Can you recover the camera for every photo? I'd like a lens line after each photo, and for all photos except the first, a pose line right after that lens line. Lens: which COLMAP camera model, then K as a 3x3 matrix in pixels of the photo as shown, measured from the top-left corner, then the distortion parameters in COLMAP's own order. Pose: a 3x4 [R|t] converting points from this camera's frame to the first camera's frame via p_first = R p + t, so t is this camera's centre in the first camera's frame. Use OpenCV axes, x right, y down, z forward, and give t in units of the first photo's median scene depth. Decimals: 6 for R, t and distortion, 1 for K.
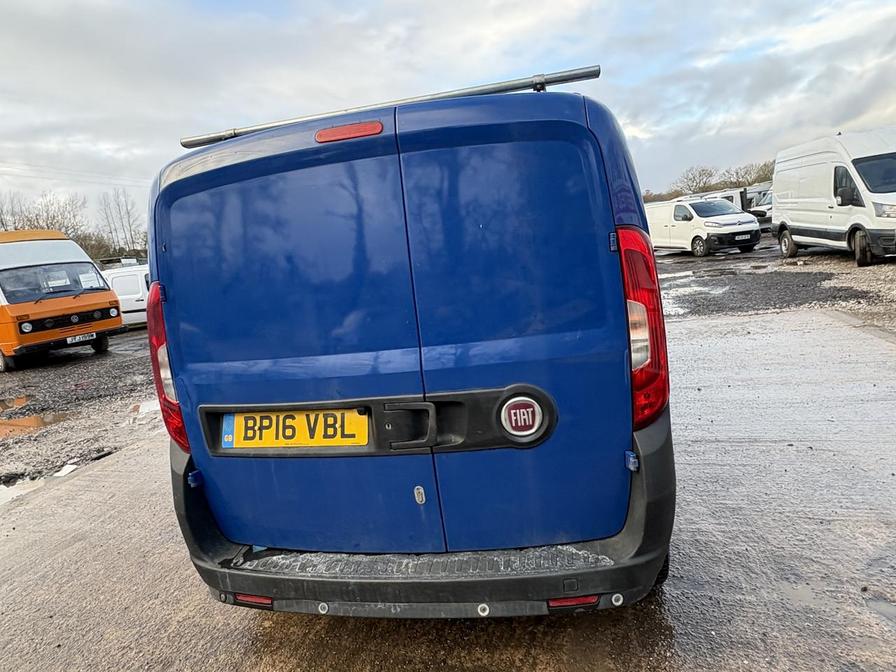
lens RADIAL K [[528.1, 0, 462.3], [0, 528.1, 341.2], [0, 0, 1]] dist [0.009976, 0.001695]
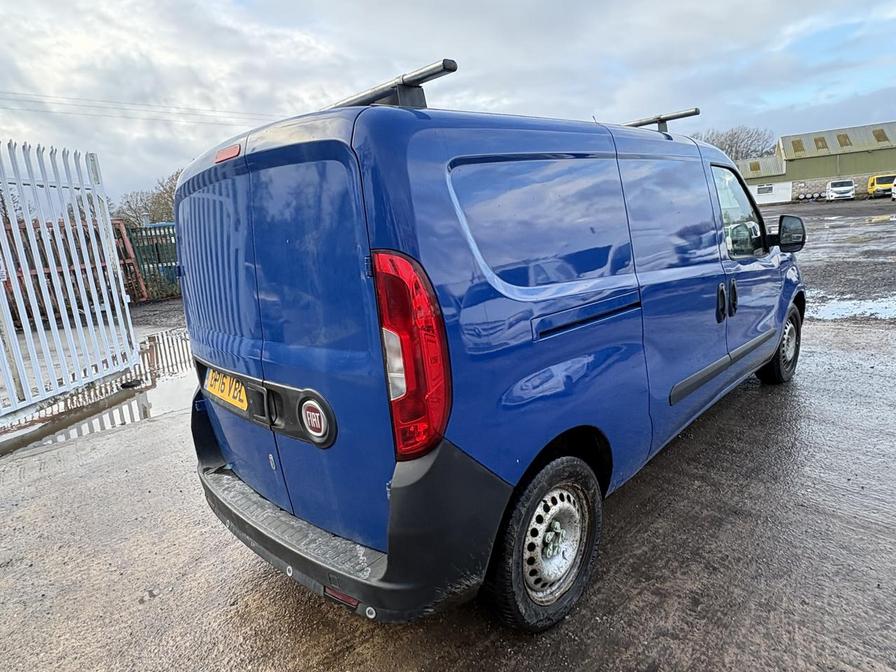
lens RADIAL K [[528.1, 0, 455.7], [0, 528.1, 342.2], [0, 0, 1]] dist [0.009976, 0.001695]
pose [[0.820471, 0.159970, -0.548851, 0.920091], [-0.105448, 0.985927, 0.129729, -0.183954], [0.561880, -0.048563, 0.825792, 0.272233]]
